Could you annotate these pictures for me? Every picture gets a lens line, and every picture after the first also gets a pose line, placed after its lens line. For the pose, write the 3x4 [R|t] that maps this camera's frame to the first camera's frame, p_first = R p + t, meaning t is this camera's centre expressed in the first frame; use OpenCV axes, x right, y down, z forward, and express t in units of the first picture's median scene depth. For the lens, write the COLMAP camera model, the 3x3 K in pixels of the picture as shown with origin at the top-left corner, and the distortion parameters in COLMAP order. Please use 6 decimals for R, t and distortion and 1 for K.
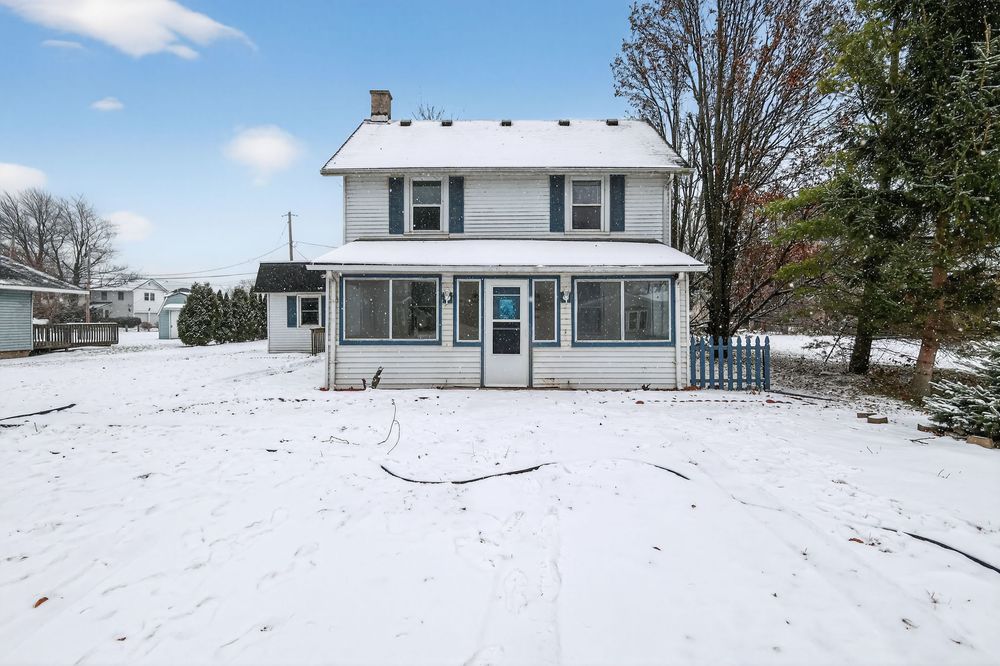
lens RADIAL K [[435.5, 0, 502.1], [0, 435.5, 322.3], [0, 0, 1]] dist [-0.000489, 0.000148]
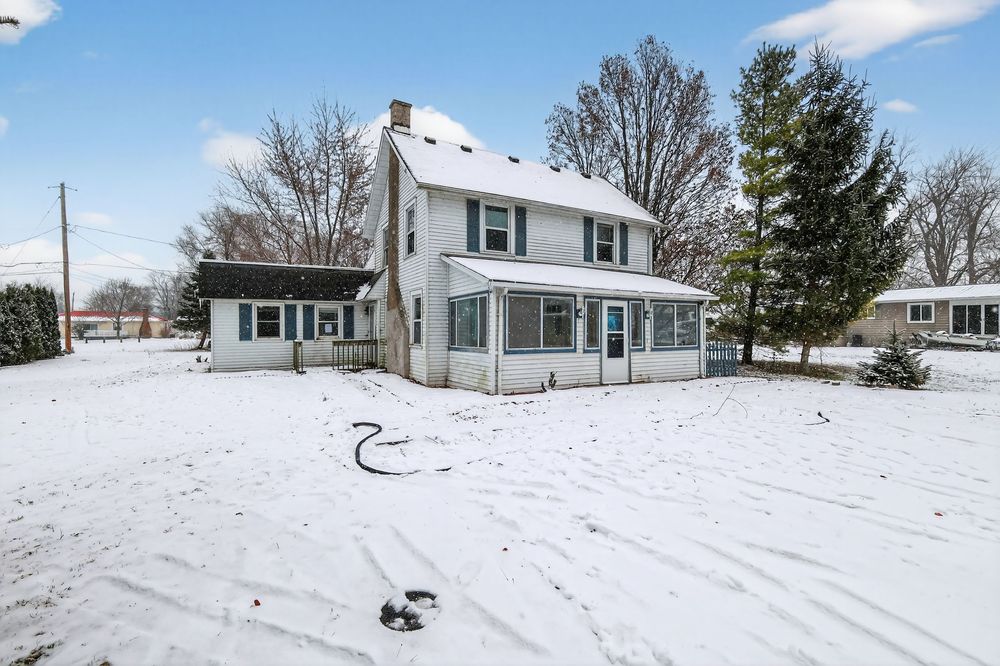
lens RADIAL K [[435.5, 0, 503.6], [0, 435.5, 334.3], [0, 0, 1]] dist [-0.000489, 0.000148]
pose [[0.869196, -0.004345, 0.494449, -0.714202], [0.003715, 0.999991, 0.002257, -0.001199], [-0.494454, -0.000125, 0.869204, 0.025938]]
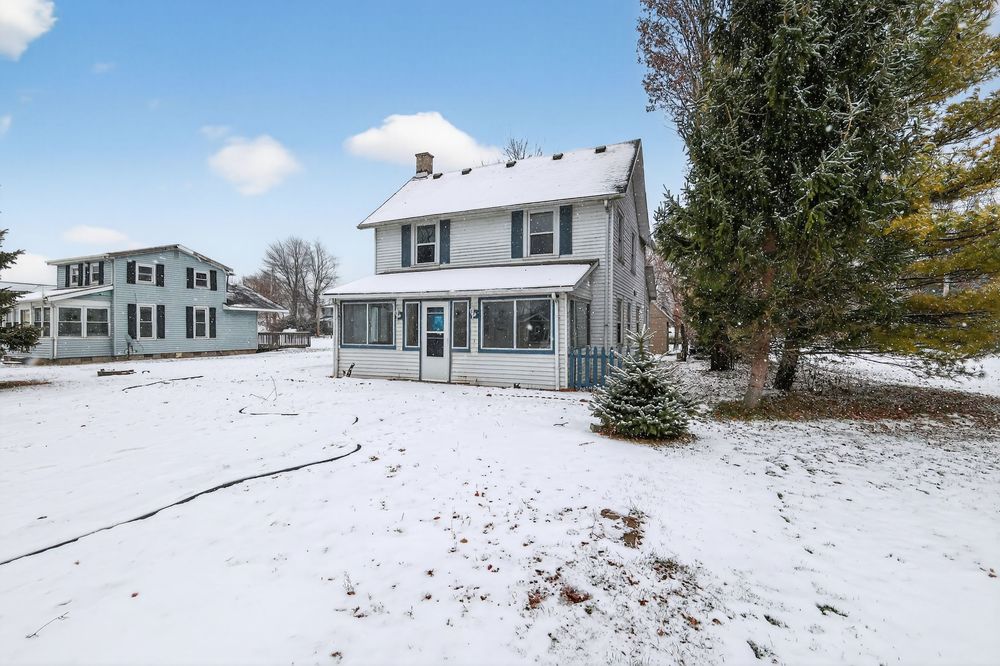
lens RADIAL K [[435.5, 0, 502.3], [0, 435.5, 336.1], [0, 0, 1]] dist [-0.000489, 0.000148]
pose [[0.917644, 0.007933, -0.397325, 0.568658], [-0.004105, 0.999937, 0.010485, -0.005020], [0.397383, -0.007990, 0.917618, -0.119869]]
